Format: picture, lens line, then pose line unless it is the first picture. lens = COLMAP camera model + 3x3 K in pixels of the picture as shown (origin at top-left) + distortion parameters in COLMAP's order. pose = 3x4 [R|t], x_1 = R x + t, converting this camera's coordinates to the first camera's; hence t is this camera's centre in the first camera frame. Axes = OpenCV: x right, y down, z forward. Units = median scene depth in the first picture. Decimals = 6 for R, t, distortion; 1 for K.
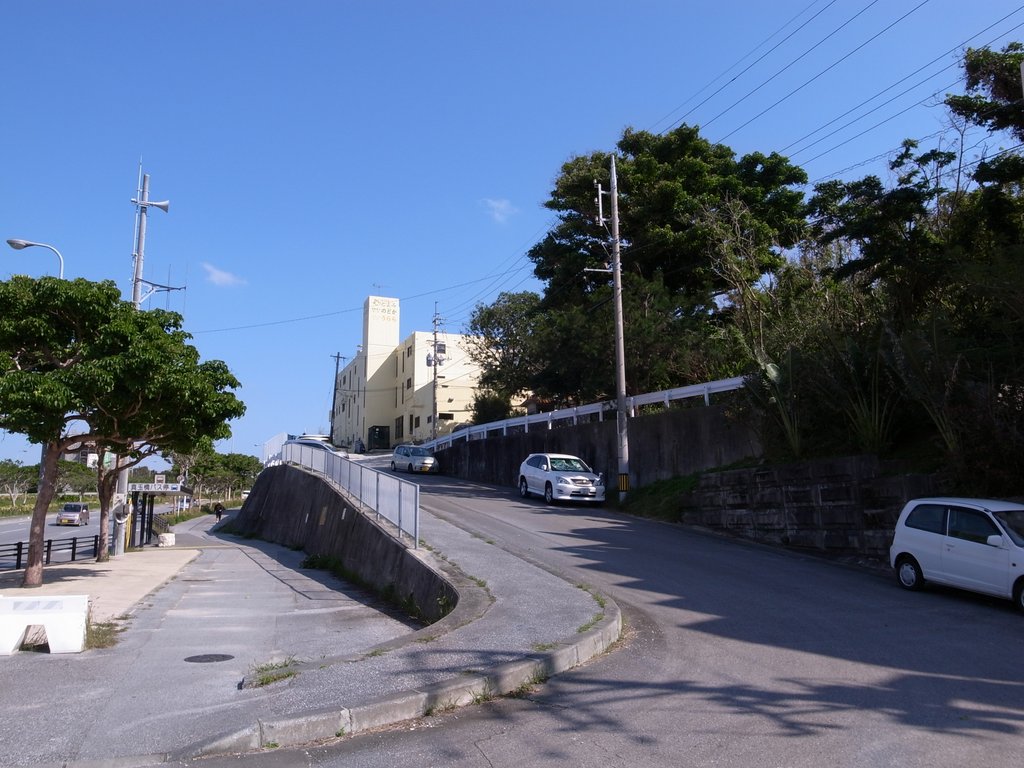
lens RADIAL K [[823.1, 0, 511.7], [0, 823.1, 383.0], [0, 0, 1]] dist [-0.054414, -0.002807]
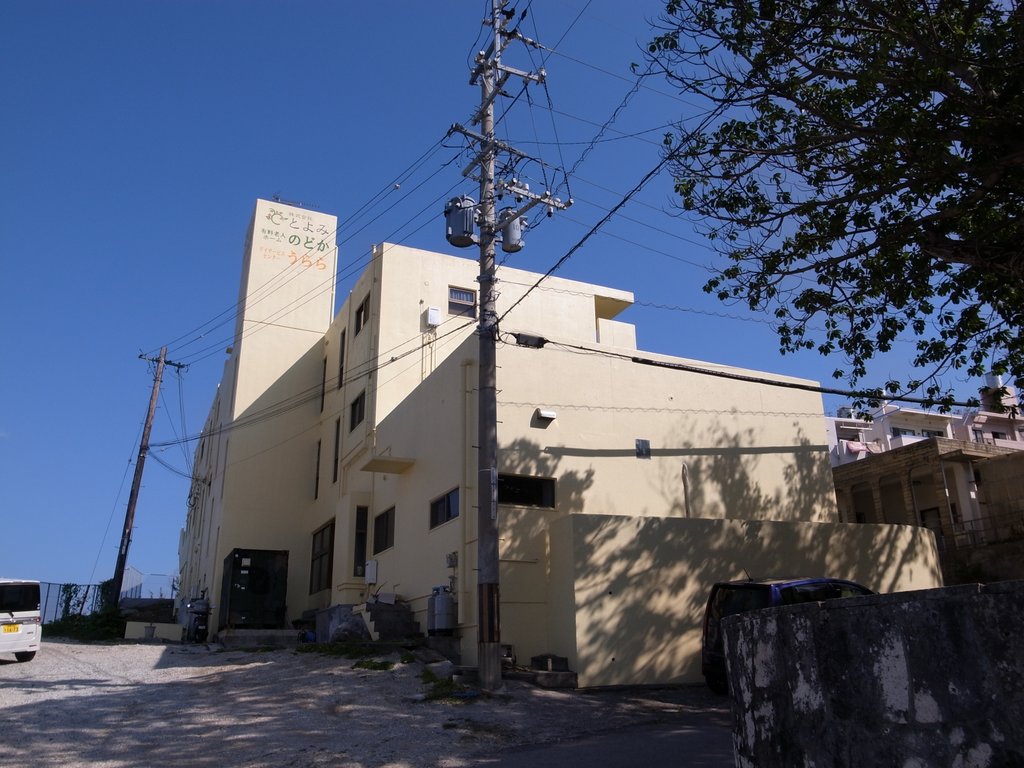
lens RADIAL K [[823.1, 0, 511.6], [0, 823.1, 385.9], [0, 0, 1]] dist [-0.054414, -0.002807]
pose [[0.997911, 0.013479, 0.063178, -0.085960], [-0.002061, 0.984135, -0.177409, 0.046049], [-0.064567, 0.176908, 0.982107, 0.687587]]
